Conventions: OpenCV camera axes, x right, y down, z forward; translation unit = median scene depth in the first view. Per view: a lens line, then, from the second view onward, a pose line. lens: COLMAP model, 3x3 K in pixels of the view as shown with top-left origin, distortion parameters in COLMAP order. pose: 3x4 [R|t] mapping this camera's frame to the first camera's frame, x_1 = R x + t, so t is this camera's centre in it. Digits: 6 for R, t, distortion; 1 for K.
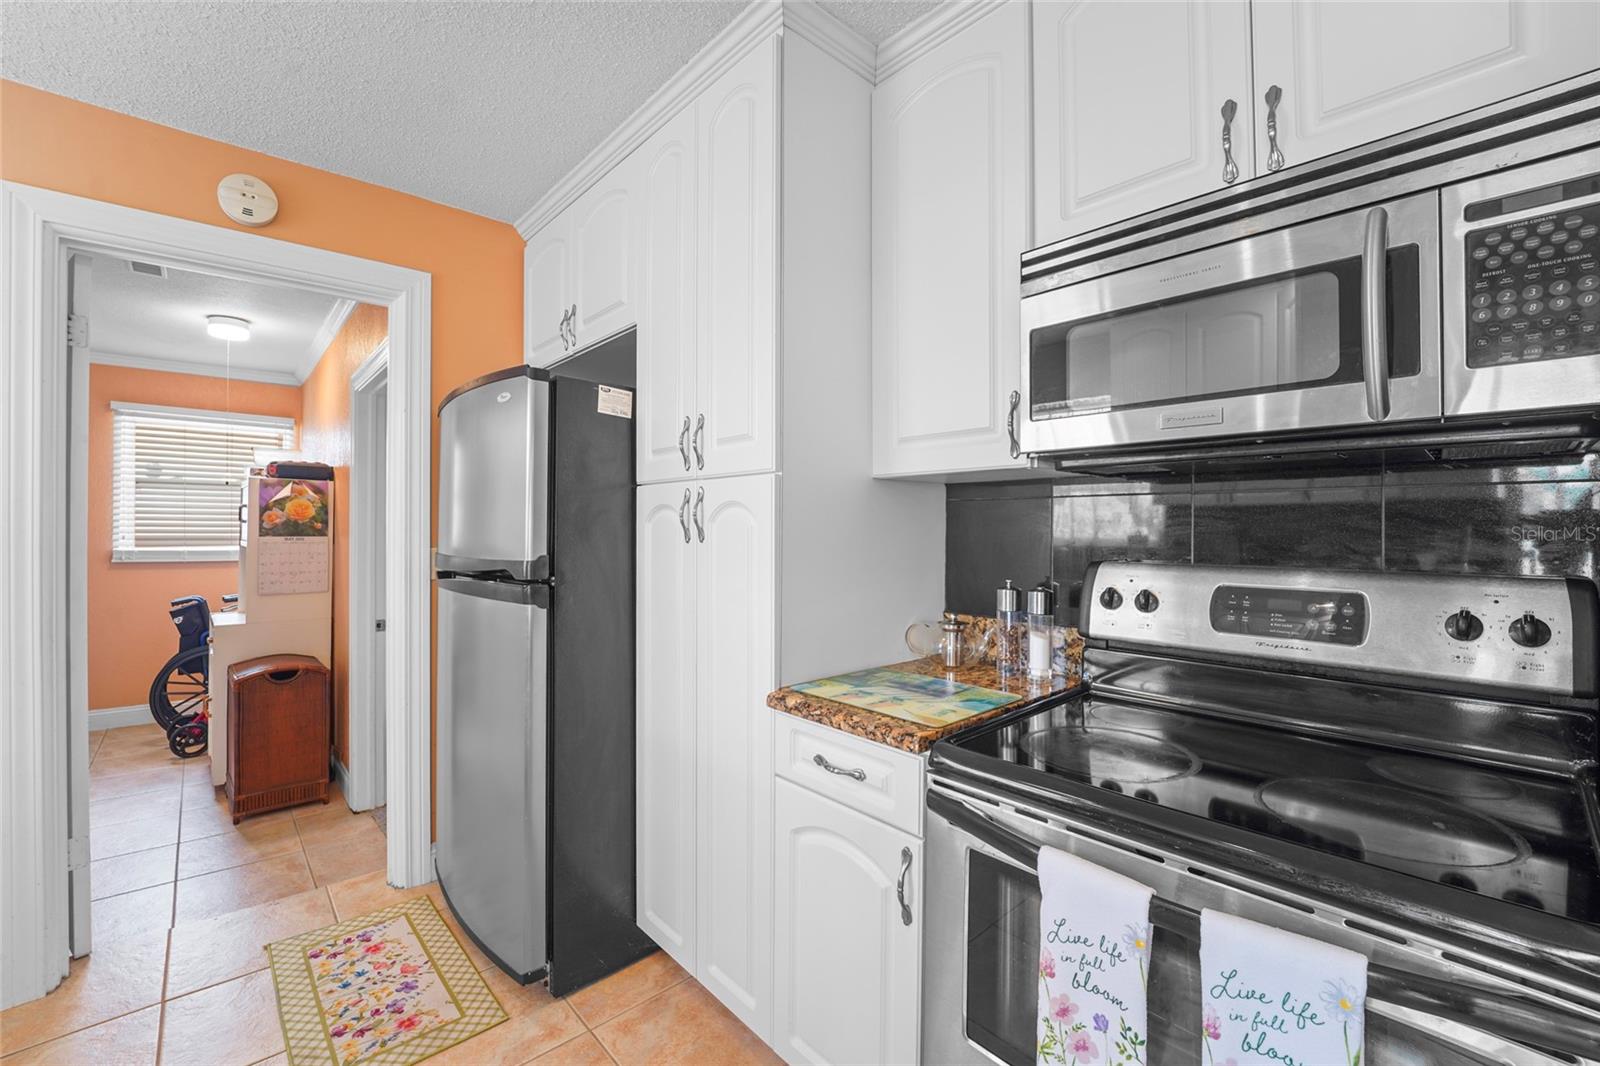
lens RADIAL K [[668.4, 0, 807.3], [0, 668.4, 519.3], [0, 0, 1]] dist [-0.024455, 0.007858]
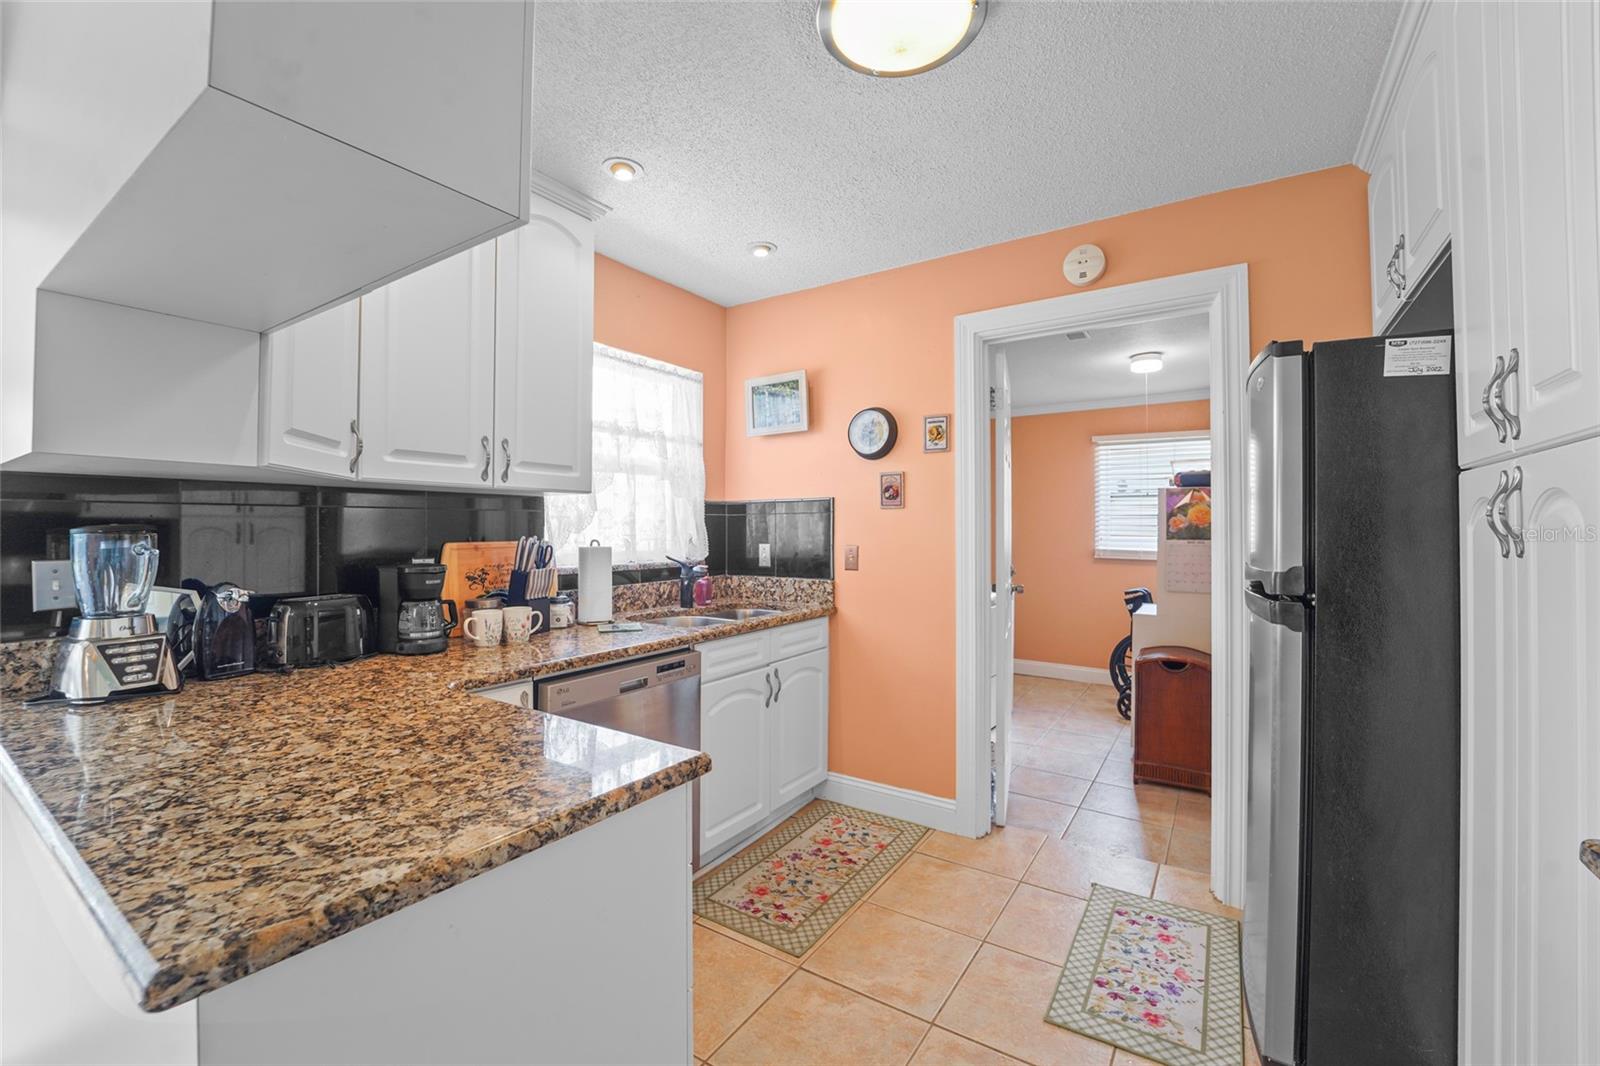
lens RADIAL K [[669.4, 0, 795.8], [0, 669.4, 511.7], [0, 0, 1]] dist [-0.022321, 0.000214]
pose [[0.259487, -0.028158, -0.965336, 0.216865], [0.012415, 0.999590, -0.025820, -0.000151], [0.965667, -0.005284, 0.259730, 0.174634]]
